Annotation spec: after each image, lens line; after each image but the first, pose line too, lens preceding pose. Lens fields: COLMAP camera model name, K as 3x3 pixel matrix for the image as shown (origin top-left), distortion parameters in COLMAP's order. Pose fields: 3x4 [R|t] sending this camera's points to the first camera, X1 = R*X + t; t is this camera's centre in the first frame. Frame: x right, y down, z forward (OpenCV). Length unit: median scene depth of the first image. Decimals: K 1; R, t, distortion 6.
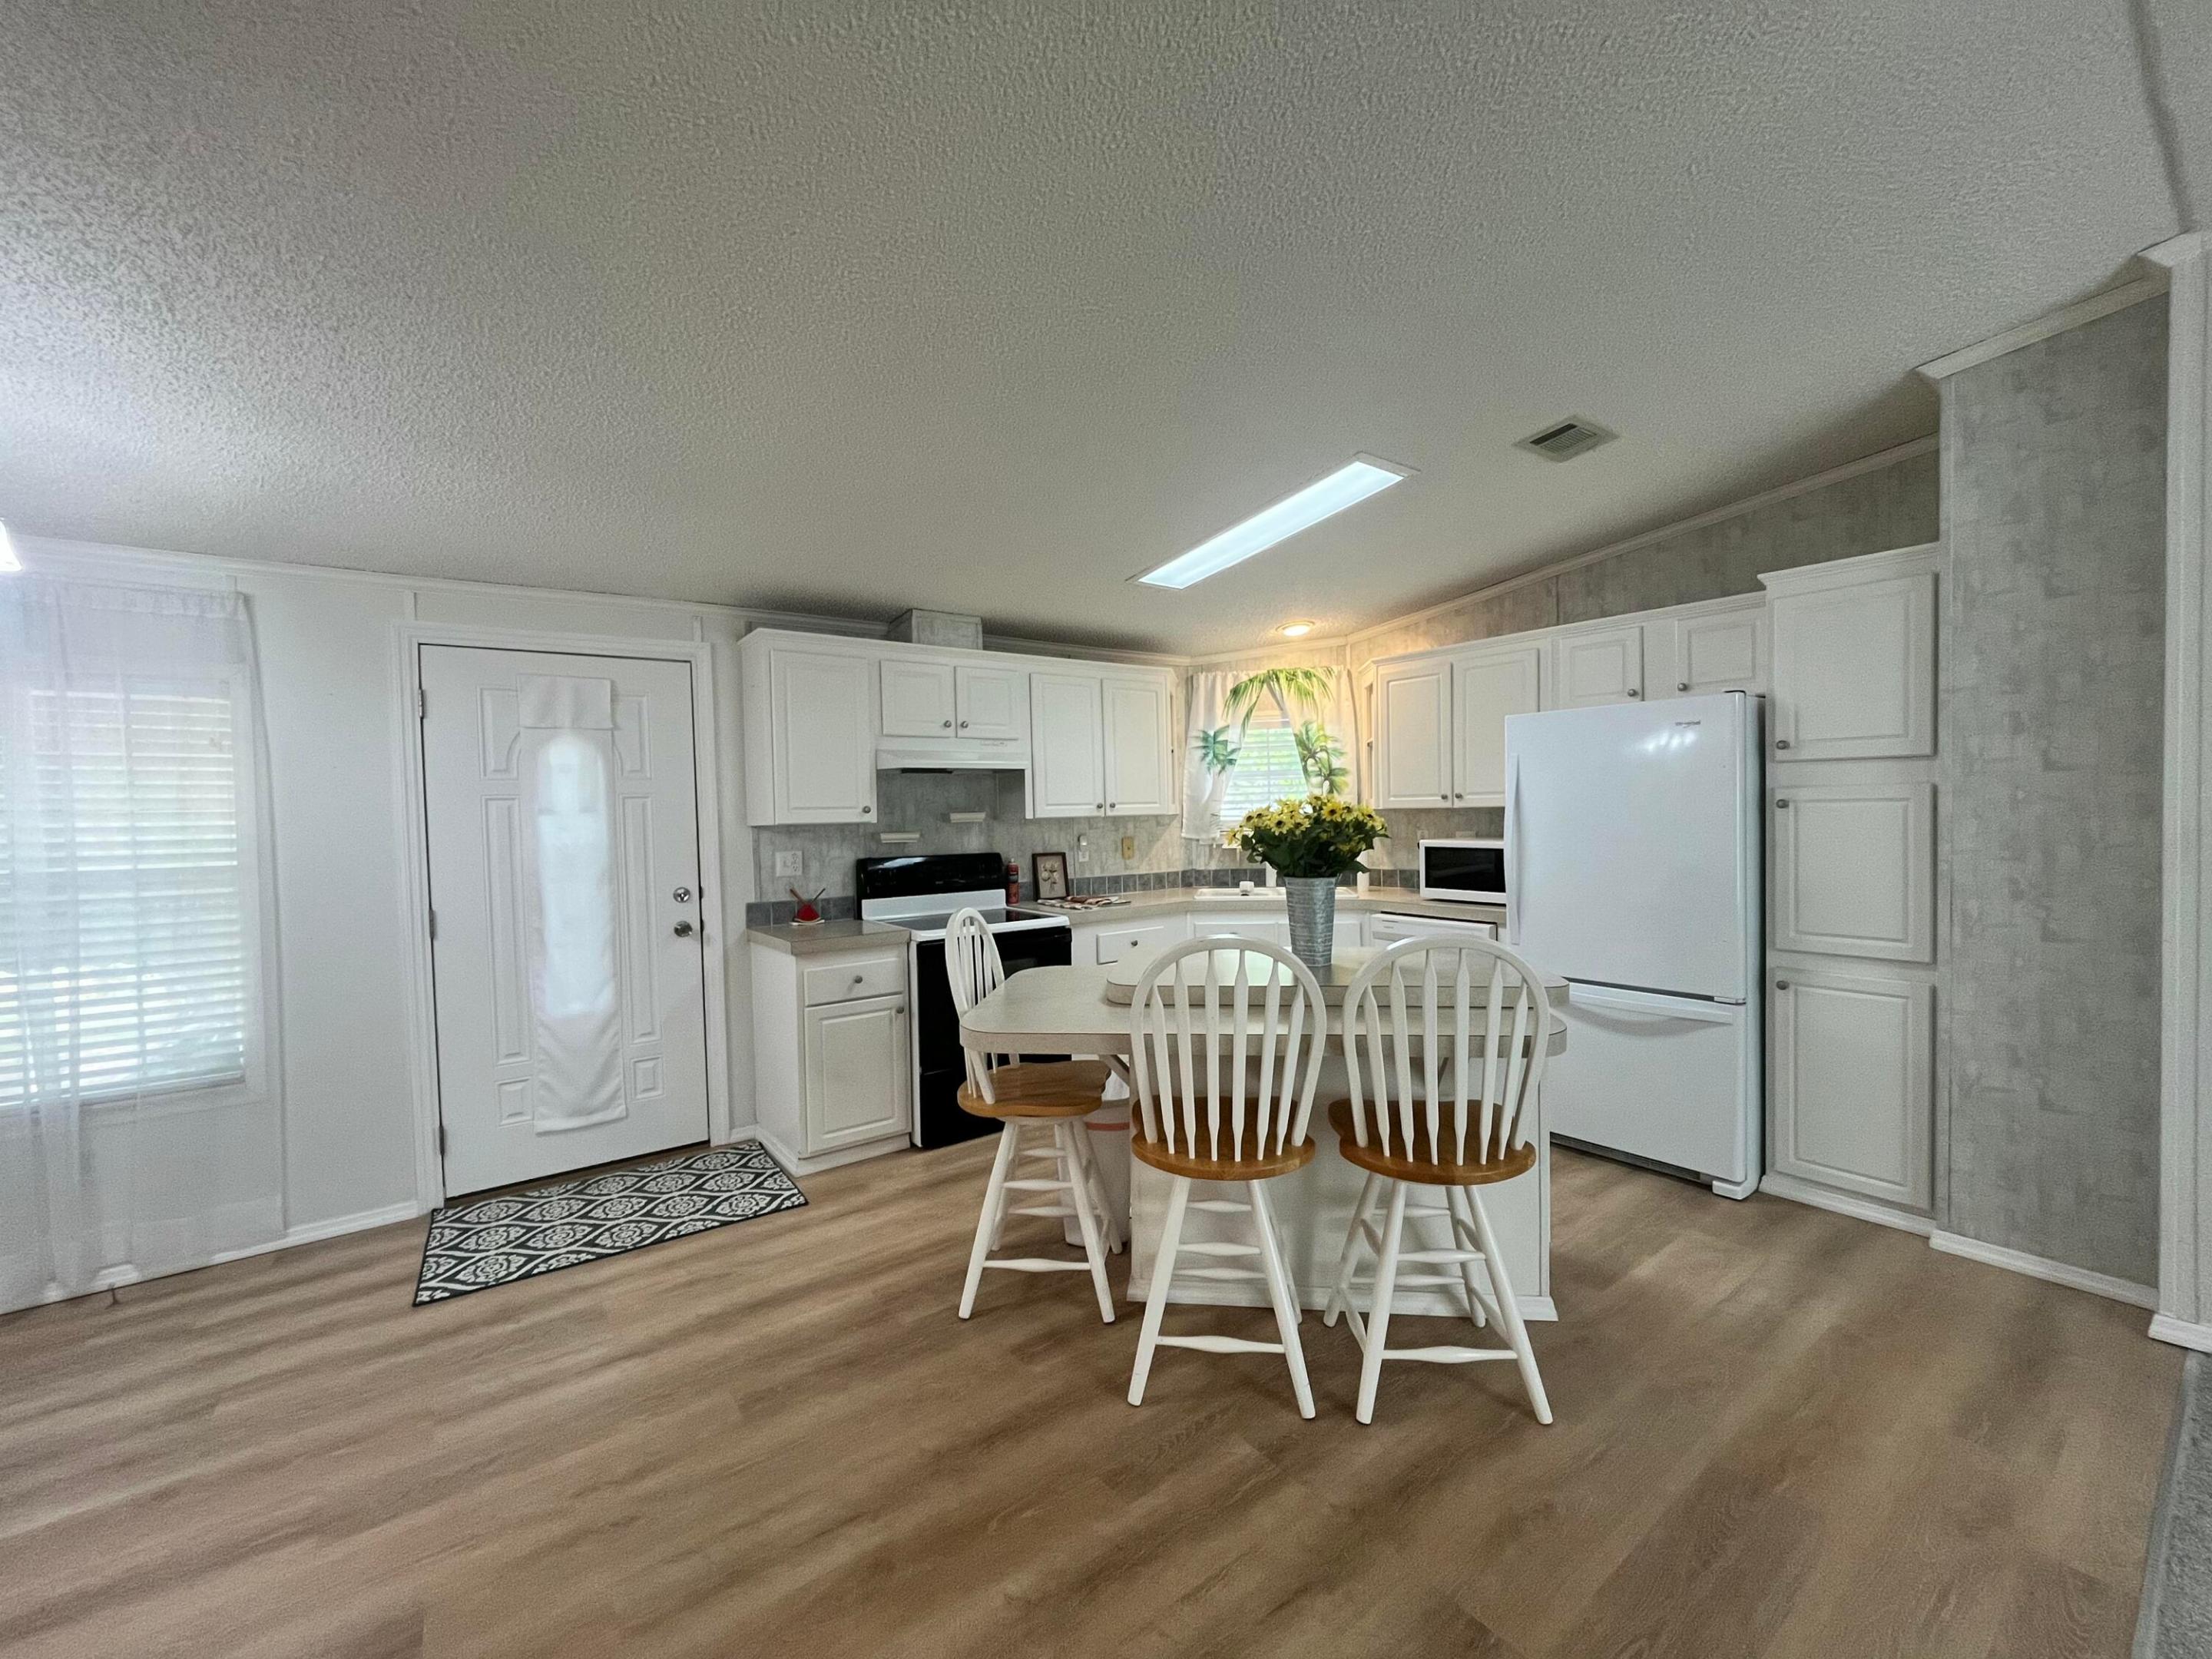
lens RADIAL K [[896.0, 0, 1104.0], [0, 896.0, 835.3], [0, 0, 1]] dist [-0.001039, -0.000079]
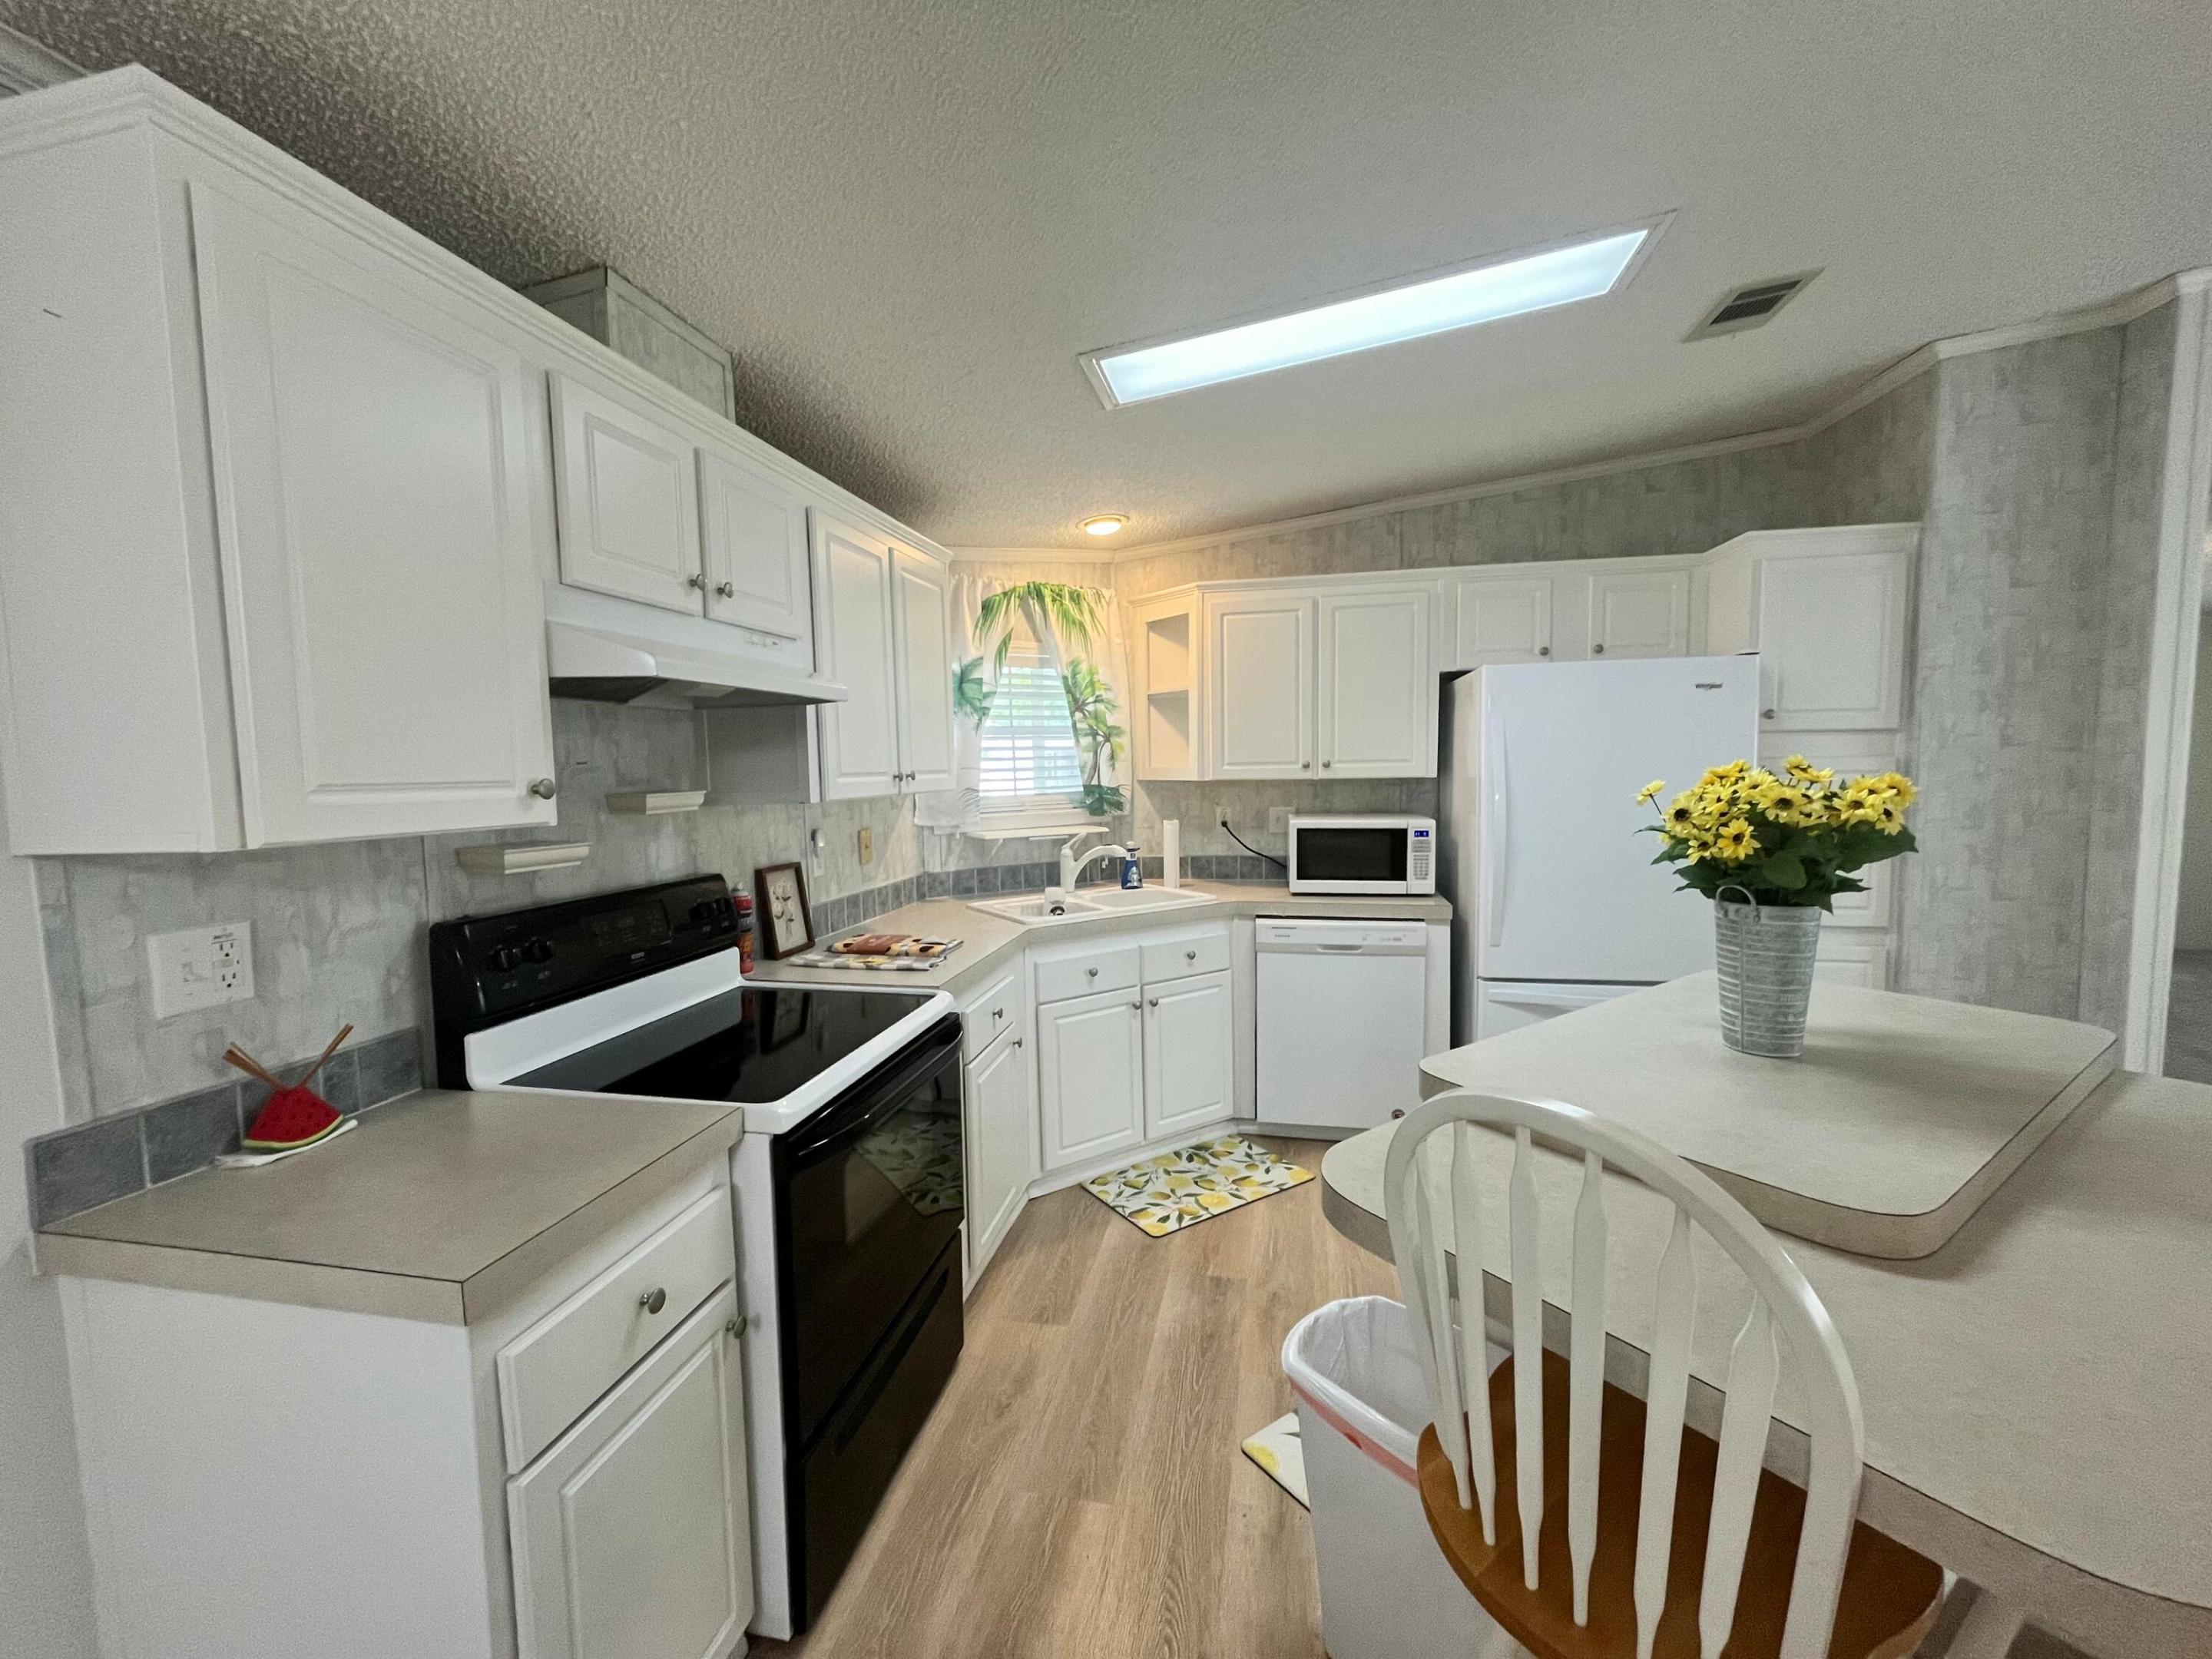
lens RADIAL K [[896.0, 0, 1104.0], [0, 896.0, 835.3], [0, 0, 1]] dist [-0.001039, -0.000079]
pose [[0.748589, -0.043455, 0.661609, -0.326083], [0.020948, 0.998902, 0.041906, -0.019952], [-0.662703, -0.017511, 0.748677, 0.579004]]
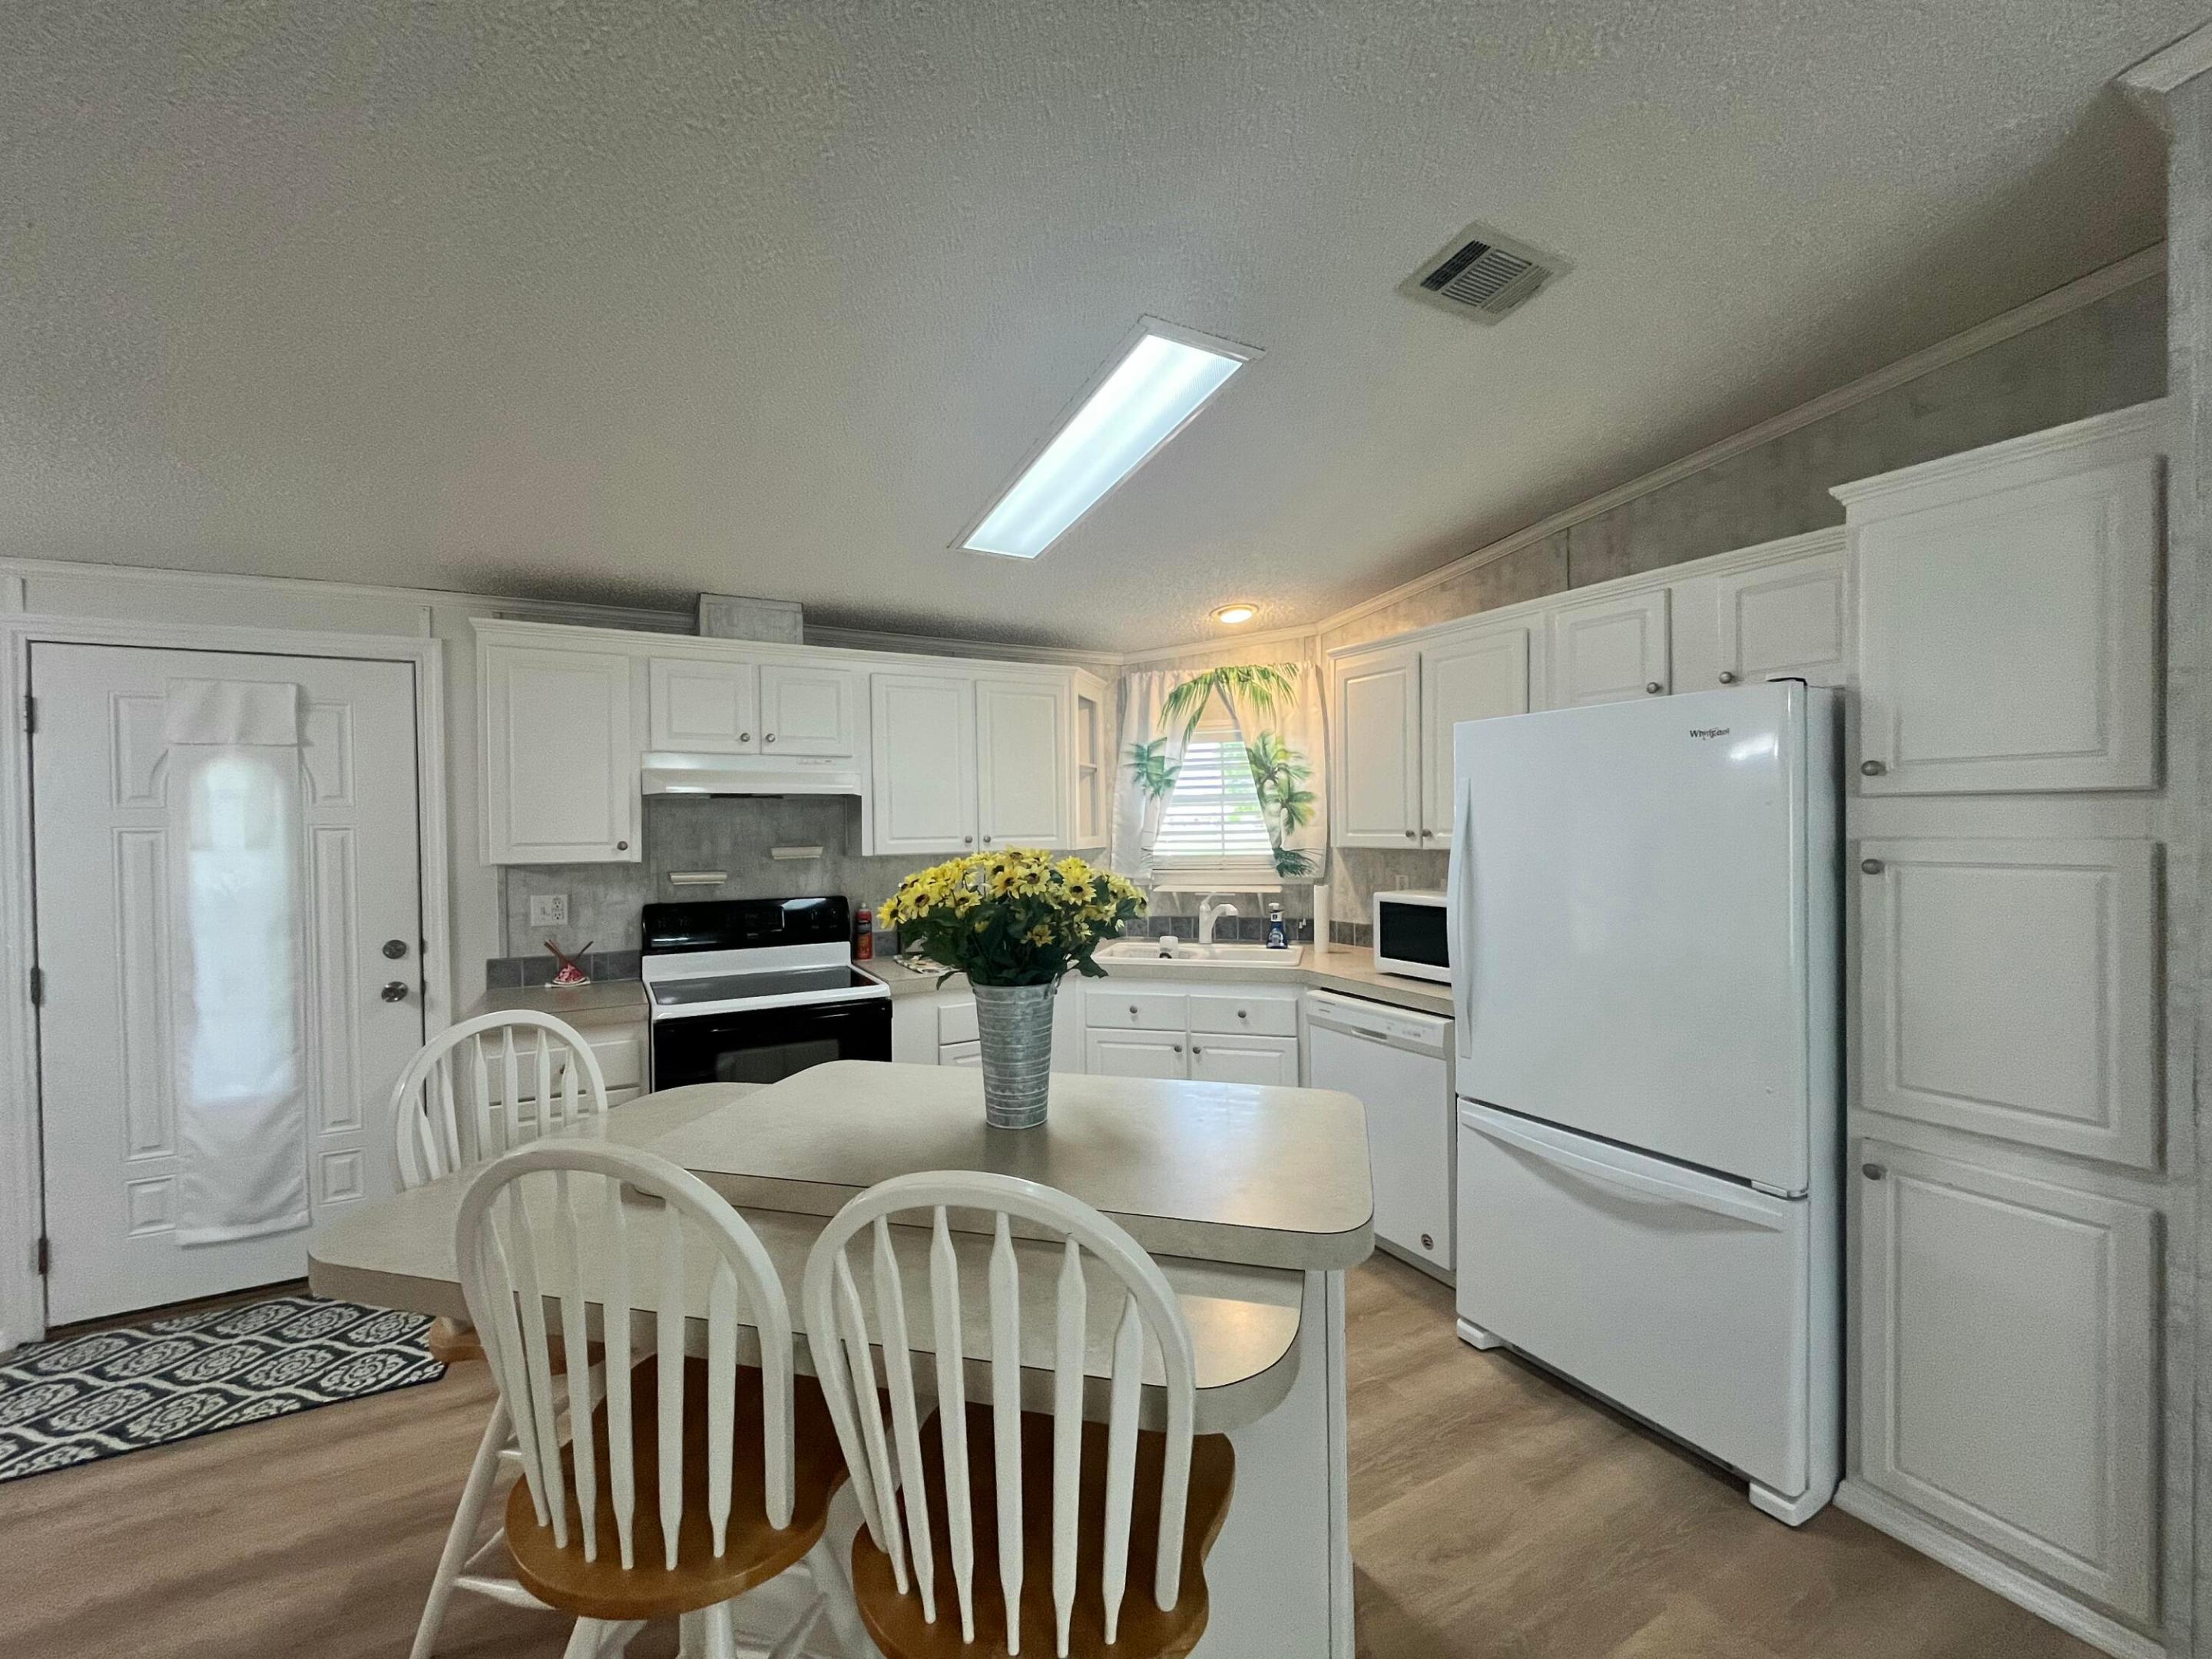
lens RADIAL K [[900.4, 0, 1101.7], [0, 900.4, 834.2], [0, 0, 1]] dist [-0.000849, 0.000133]
pose [[0.991369, 0.011018, -0.130639, 0.252222], [-0.013078, 0.999803, -0.014916, -0.031785], [0.130449, 0.016496, 0.991318, 0.260936]]
